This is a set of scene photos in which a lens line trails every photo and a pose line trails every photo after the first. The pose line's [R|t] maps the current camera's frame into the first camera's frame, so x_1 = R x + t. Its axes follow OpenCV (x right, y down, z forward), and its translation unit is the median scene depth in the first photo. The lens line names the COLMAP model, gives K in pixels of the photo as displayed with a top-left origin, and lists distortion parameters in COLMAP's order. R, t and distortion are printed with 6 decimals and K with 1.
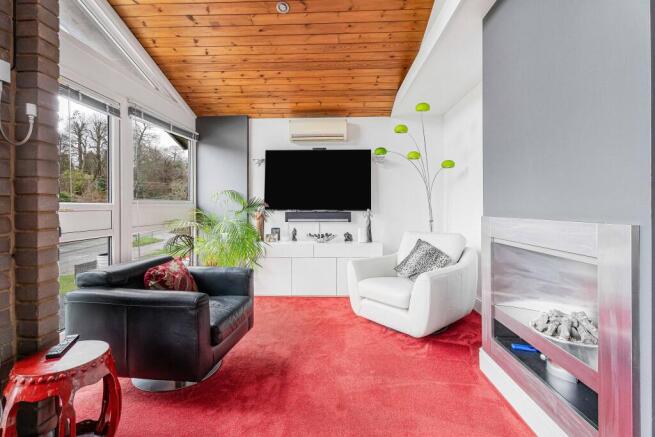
lens RADIAL K [[296.4, 0, 326.3], [0, 296.4, 212.9], [0, 0, 1]] dist [-0.003195, -0.000164]
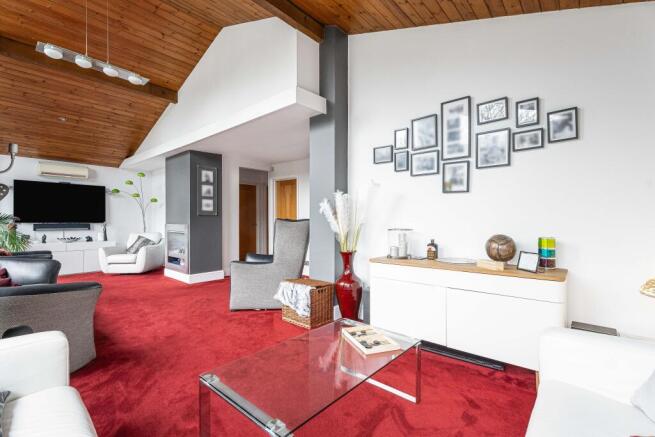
lens RADIAL K [[296.4, 0, 326.3], [0, 296.4, 212.9], [0, 0, 1]] dist [-0.003195, -0.000164]
pose [[0.614577, 0.021124, 0.788574, -0.433309], [0.011421, 0.999298, -0.035669, 0.011103], [-0.788774, 0.030928, 0.613905, -1.101804]]
